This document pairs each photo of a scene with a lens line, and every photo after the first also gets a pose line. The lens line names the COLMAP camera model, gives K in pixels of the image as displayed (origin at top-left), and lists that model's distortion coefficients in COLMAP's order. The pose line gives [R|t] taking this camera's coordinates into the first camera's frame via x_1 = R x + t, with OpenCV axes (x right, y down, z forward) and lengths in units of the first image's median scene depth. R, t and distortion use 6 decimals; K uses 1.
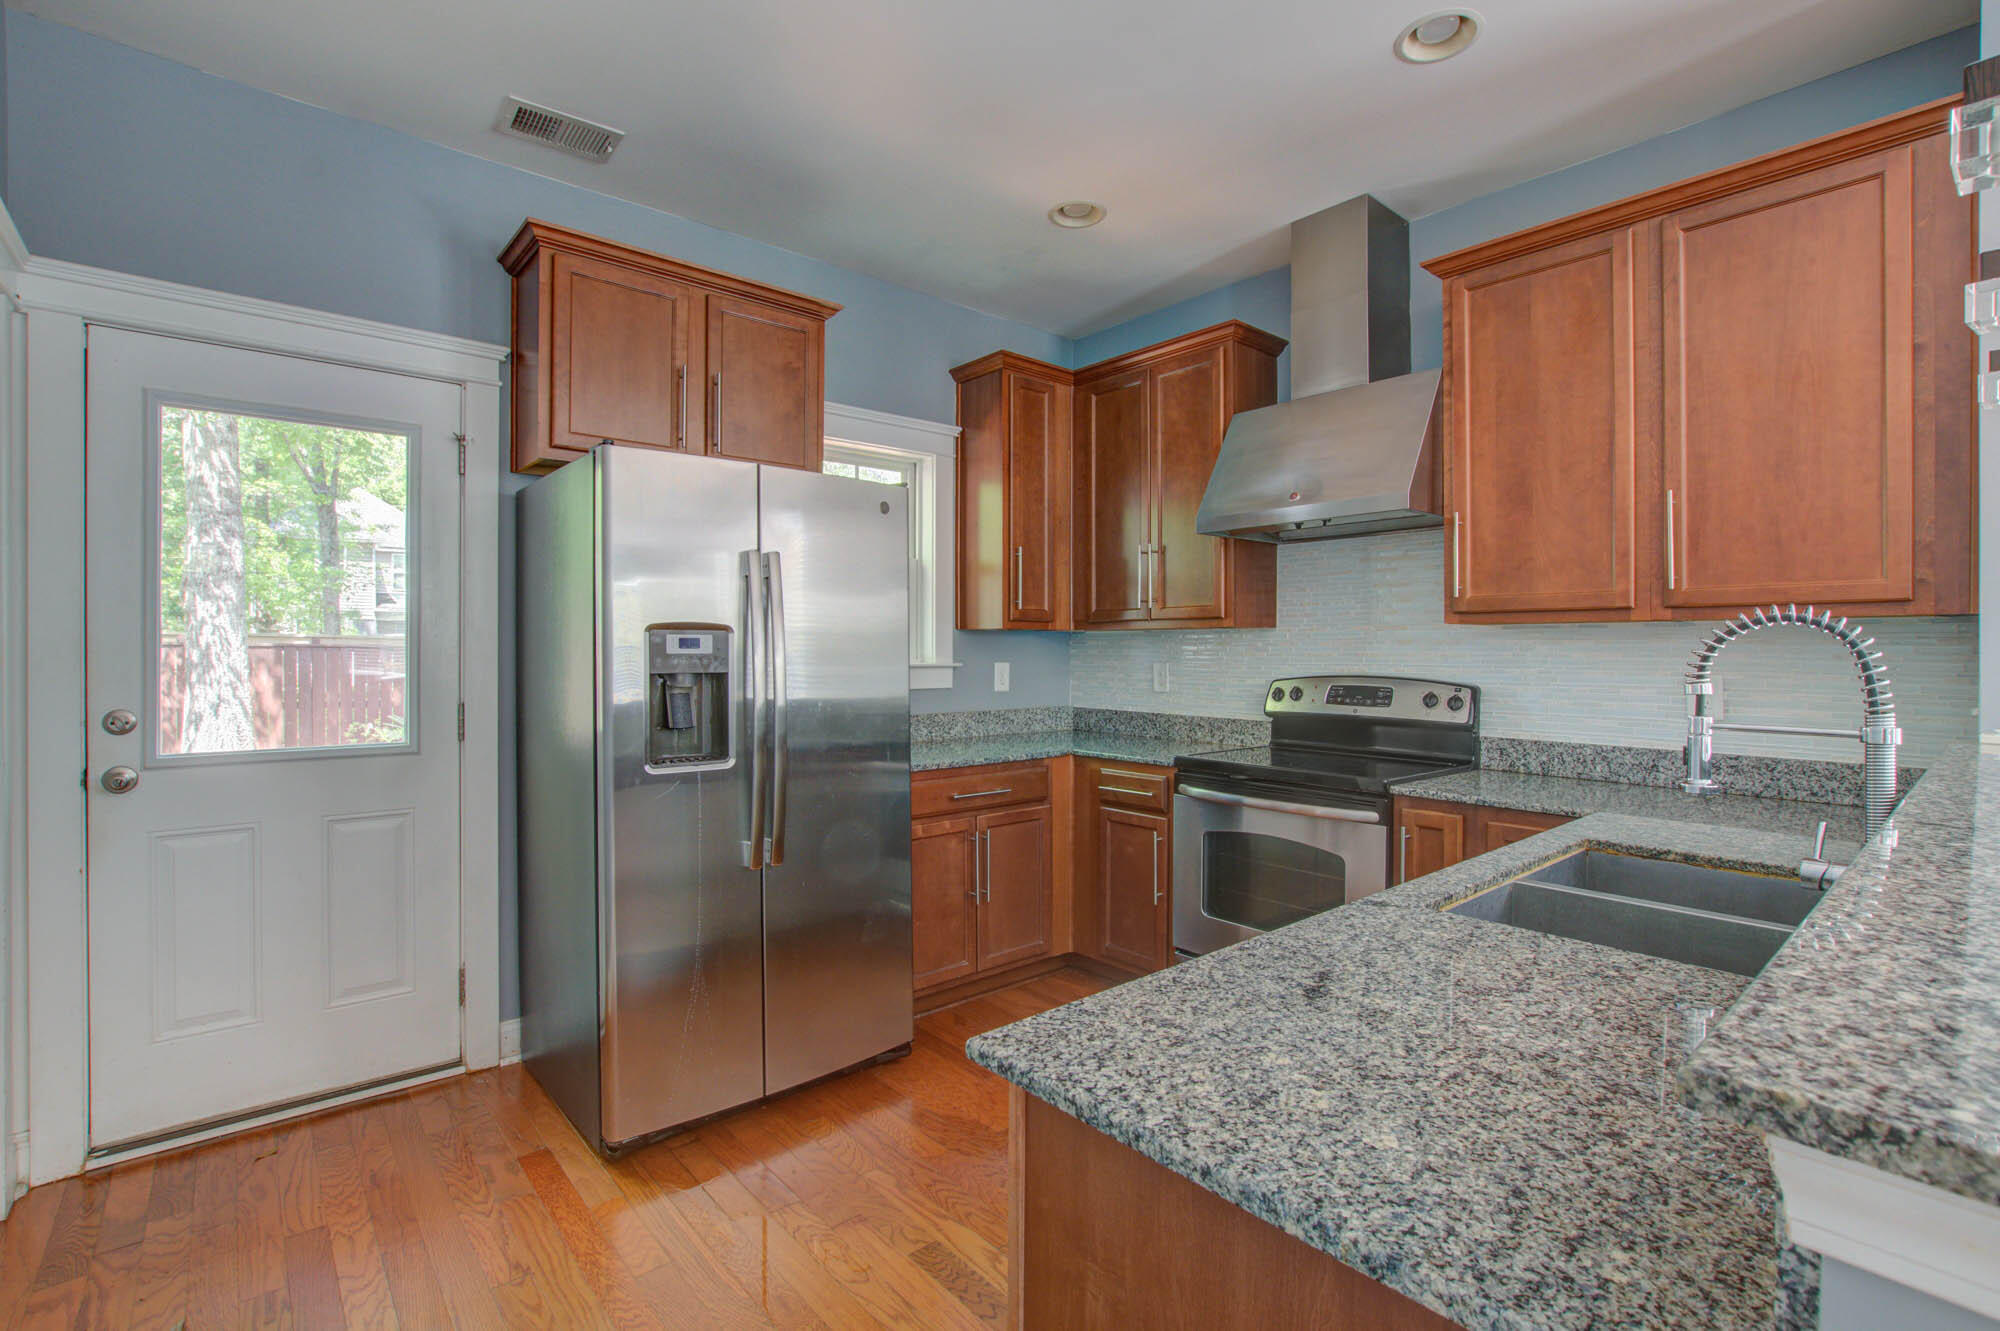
lens RADIAL K [[876.9, 0, 1003.8], [0, 876.9, 655.0], [0, 0, 1]] dist [0.000289, 0.000029]
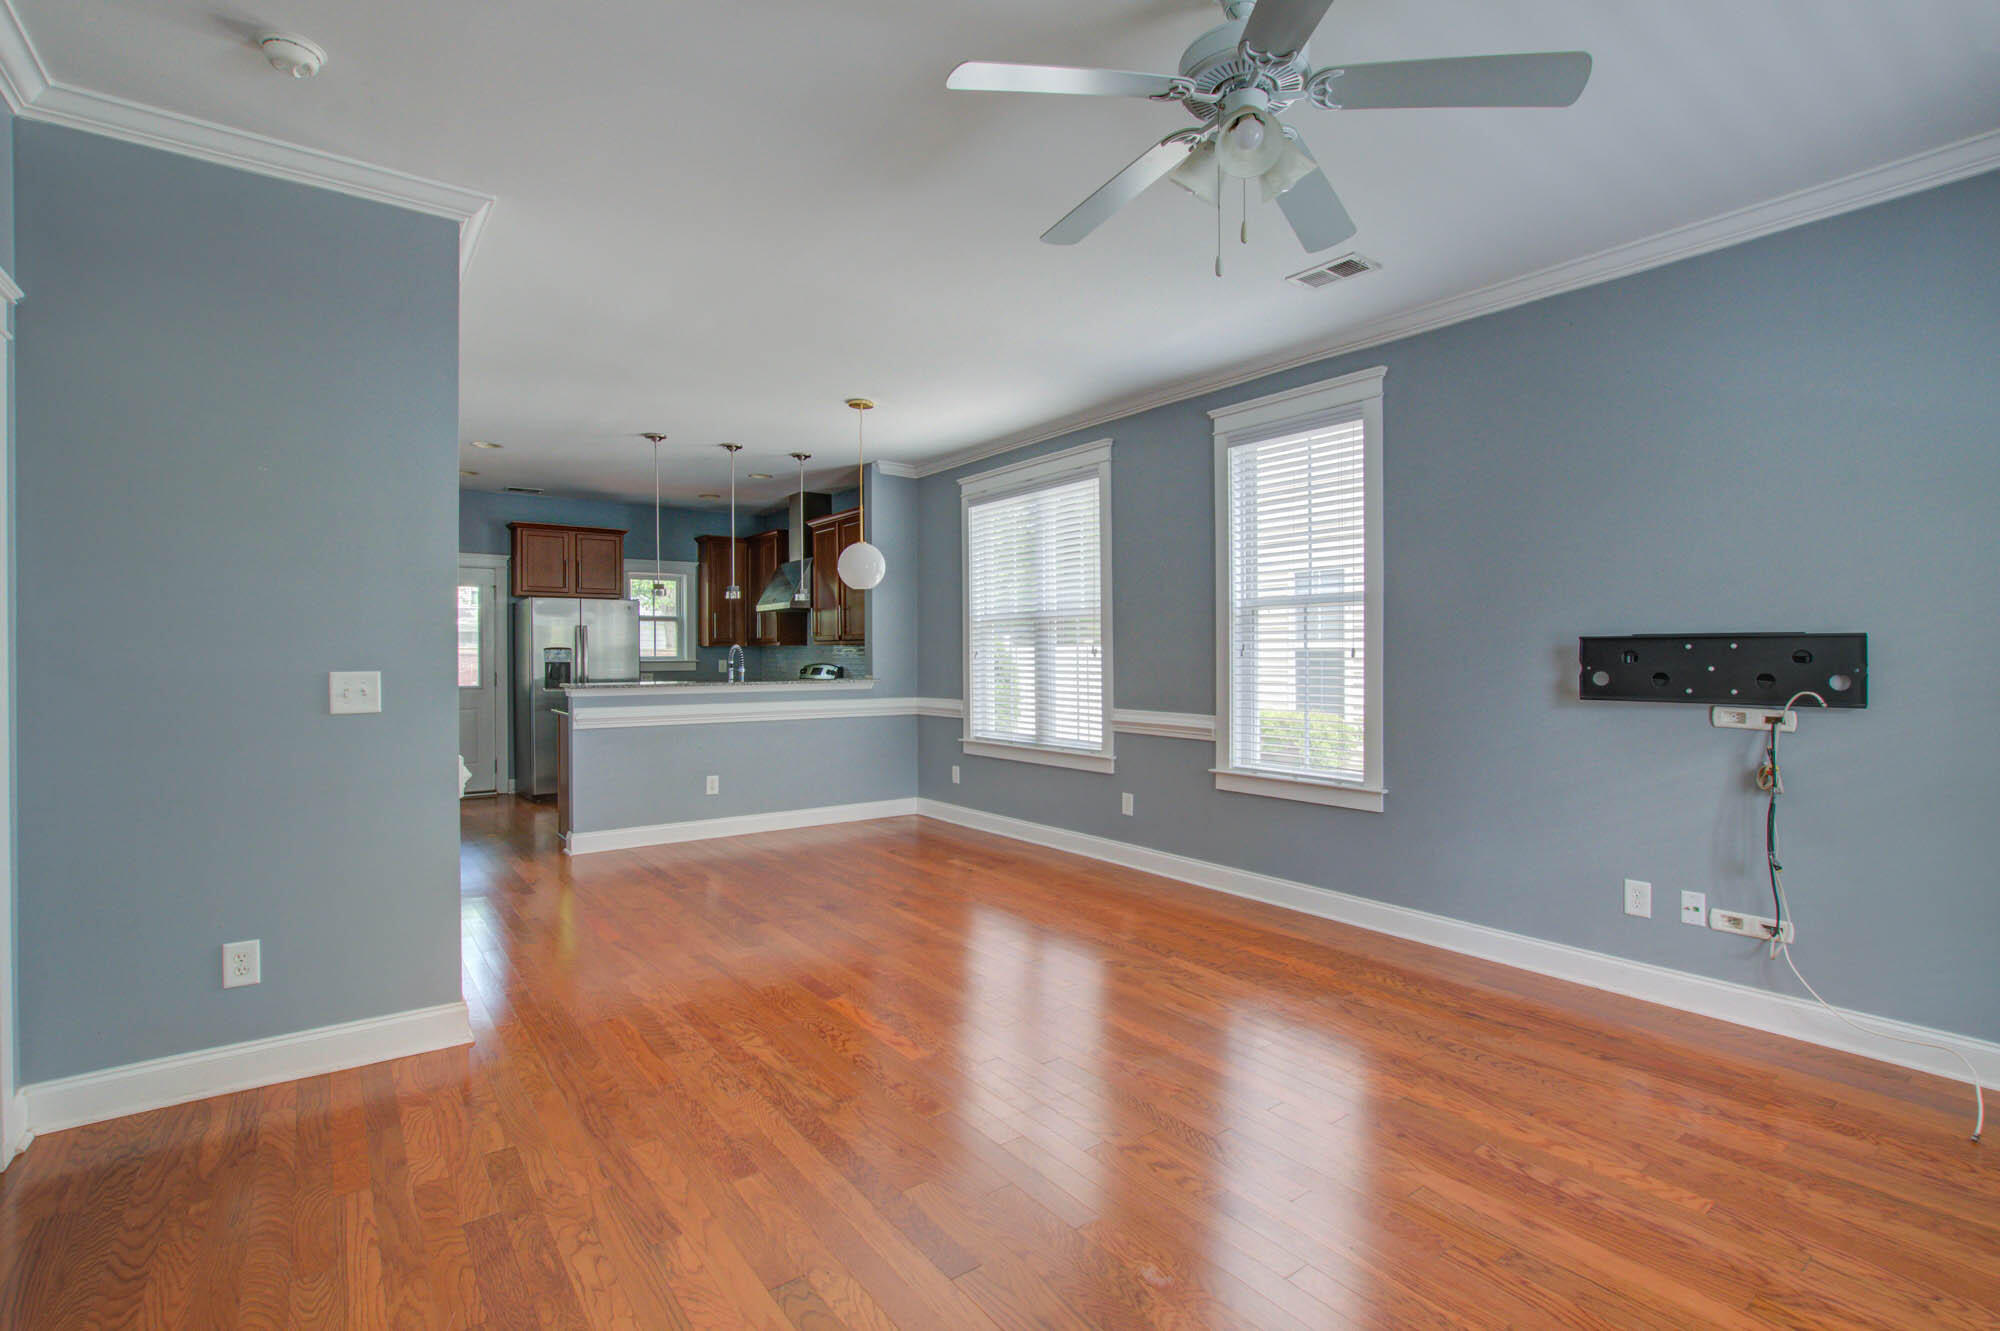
lens RADIAL K [[876.9, 0, 996.2], [0, 876.9, 661.9], [0, 0, 1]] dist [0.000289, 0.000029]
pose [[0.999409, -0.002728, -0.034266, 1.224229], [0.002953, 0.999974, 0.006509, 0.000909], [0.034247, -0.006606, 0.999392, -1.983783]]
